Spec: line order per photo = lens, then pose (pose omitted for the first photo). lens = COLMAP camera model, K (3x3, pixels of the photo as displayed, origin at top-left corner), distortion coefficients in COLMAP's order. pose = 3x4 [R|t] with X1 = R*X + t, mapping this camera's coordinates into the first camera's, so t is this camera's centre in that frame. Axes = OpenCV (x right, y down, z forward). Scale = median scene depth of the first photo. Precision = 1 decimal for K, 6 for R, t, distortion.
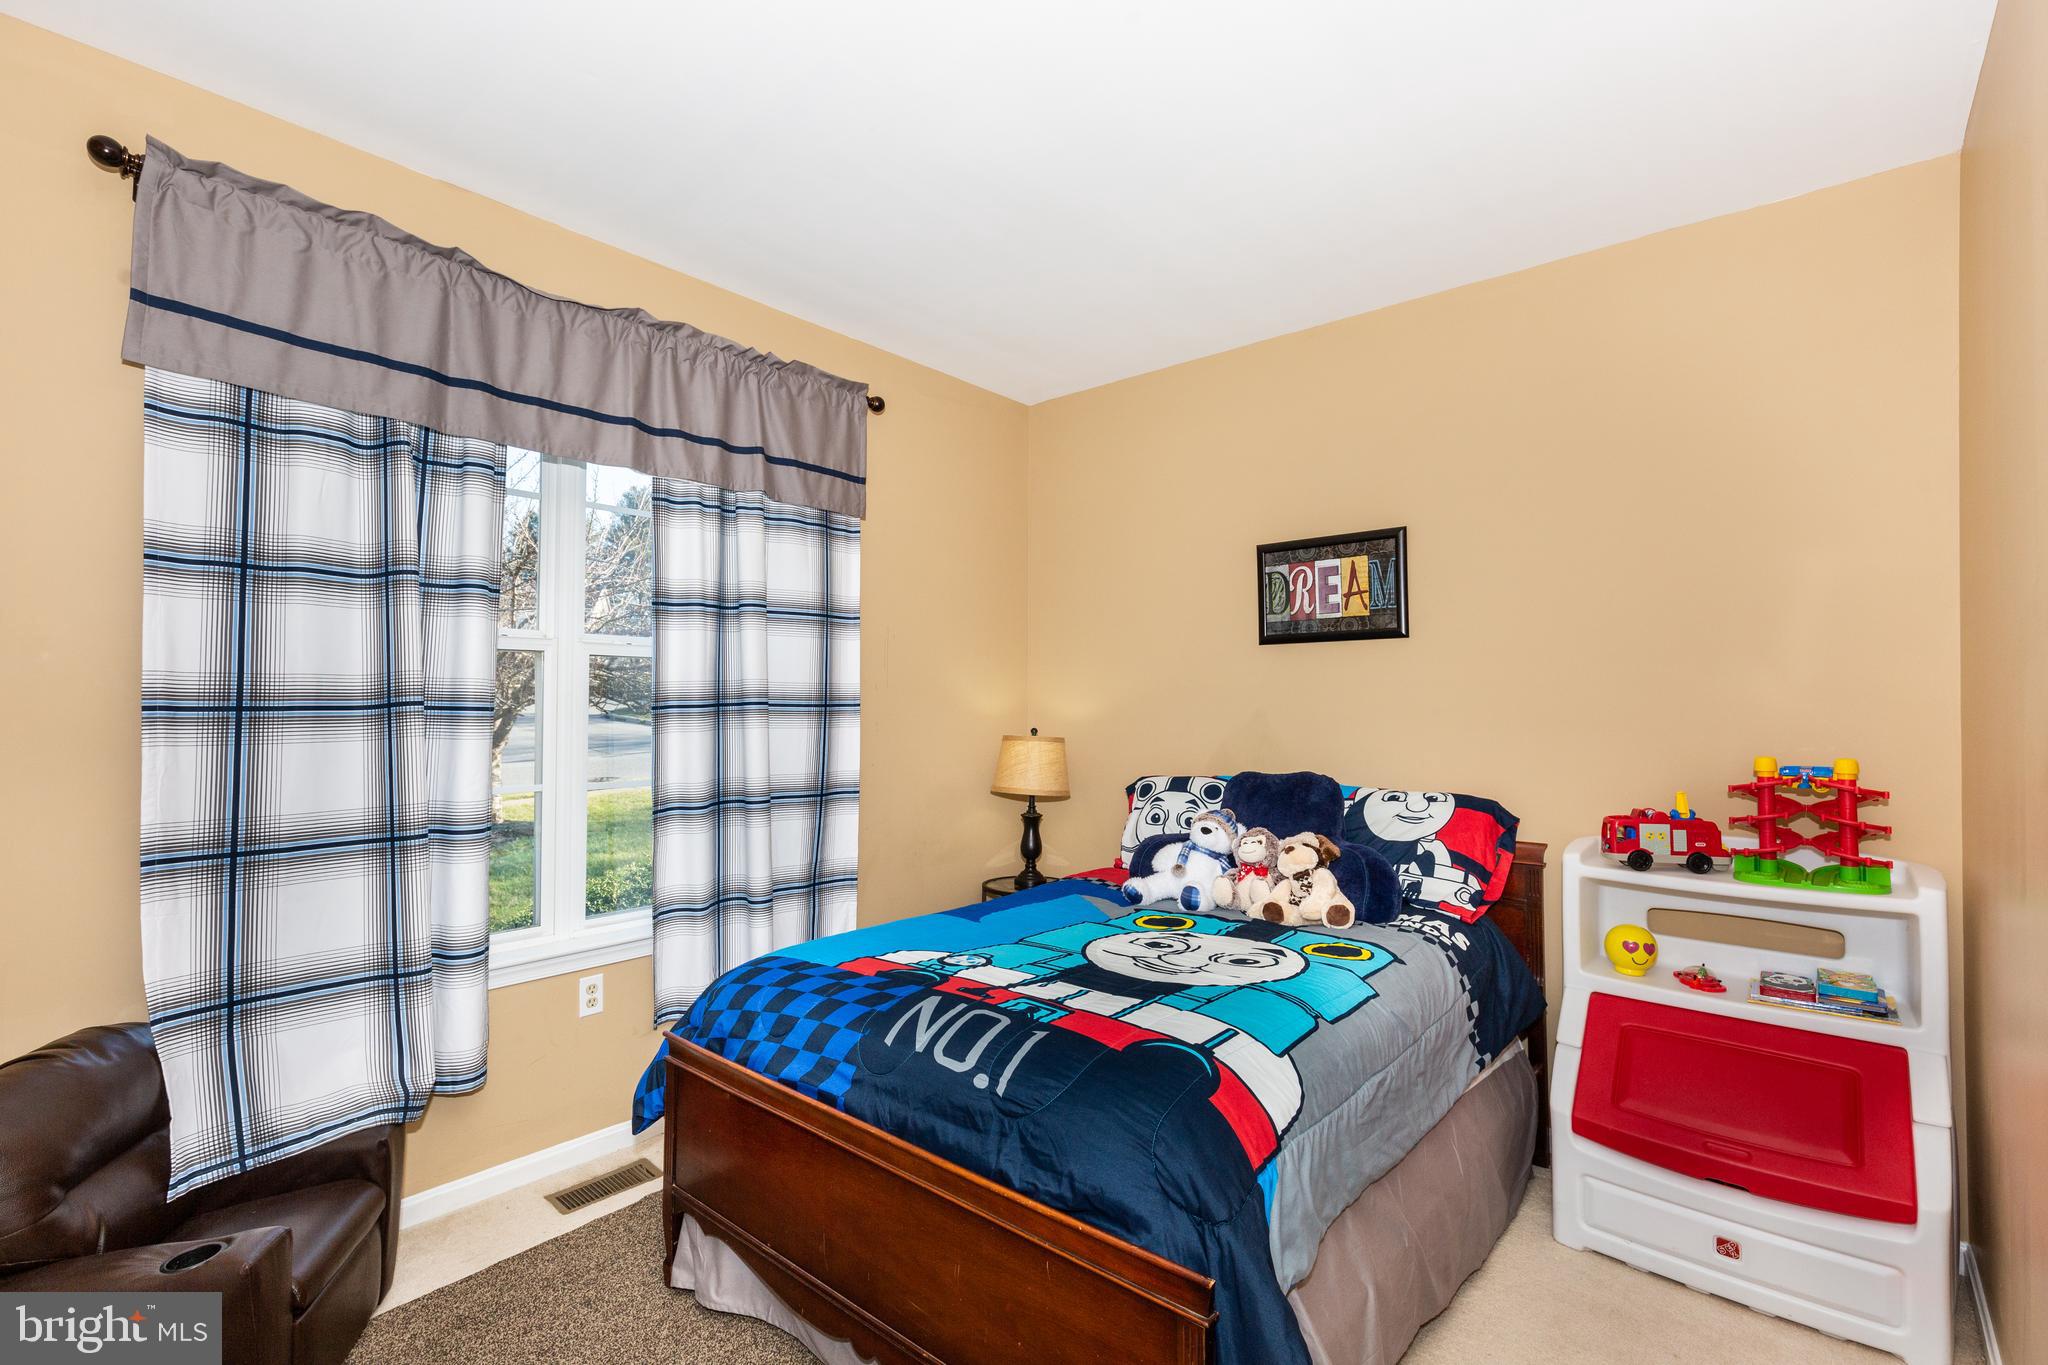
lens RADIAL K [[928.7, 0, 1038.9], [0, 928.7, 686.1], [0, 0, 1]] dist [-0.000179, 0.000087]
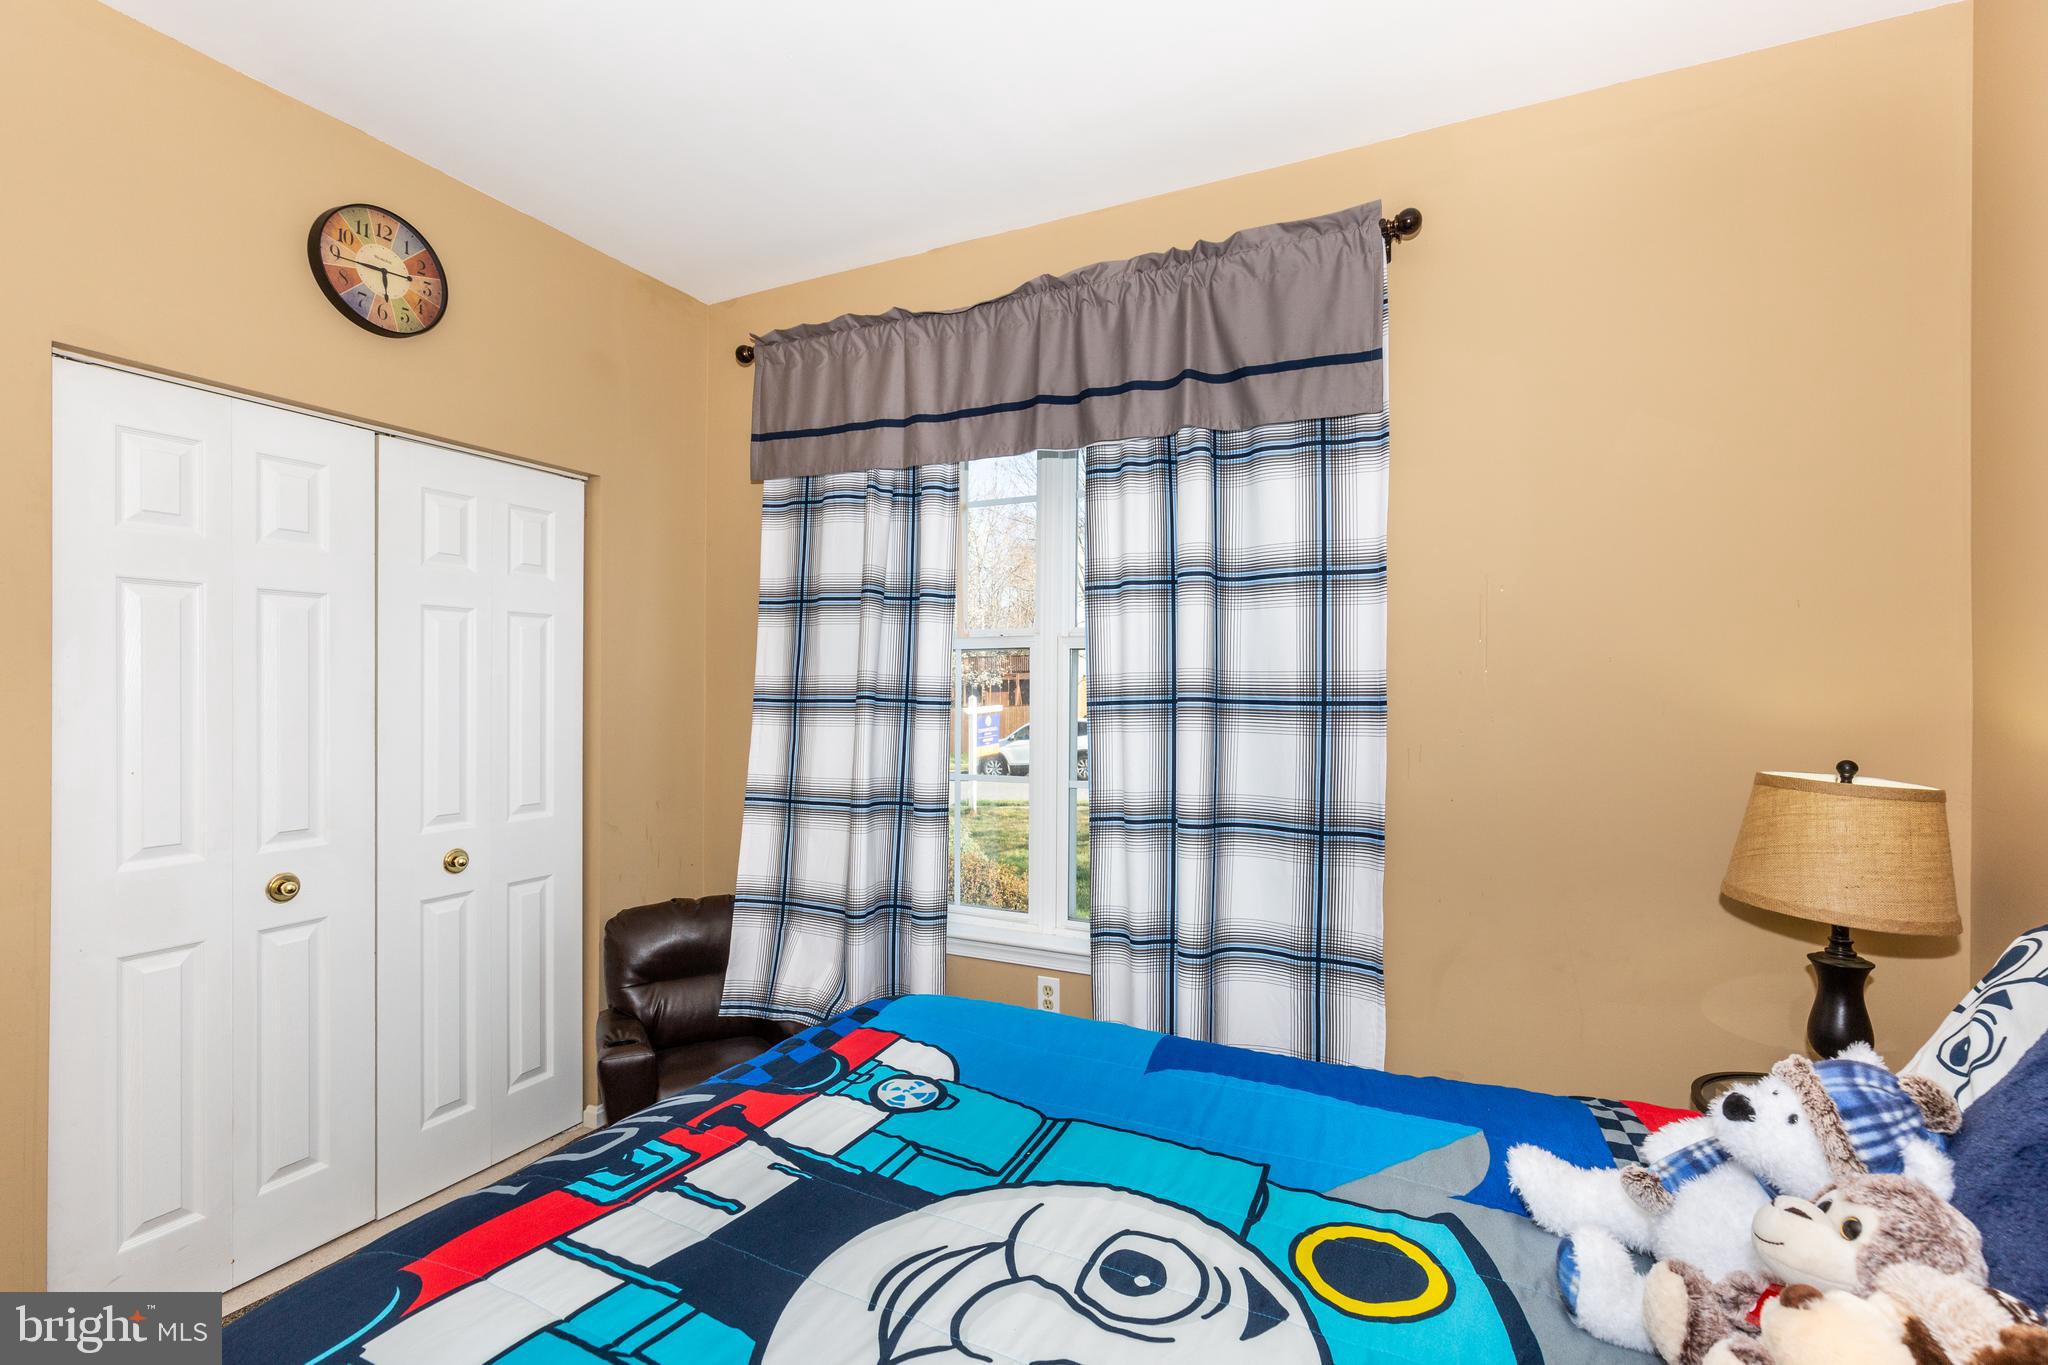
lens RADIAL K [[928.7, 0, 1038.9], [0, 928.7, 686.1], [0, 0, 1]] dist [-0.000179, 0.000087]
pose [[0.240090, -0.011265, -0.970685, 0.581072], [0.013713, 0.999872, -0.008212, 0.017392], [0.970654, -0.011340, 0.240214, 0.942193]]
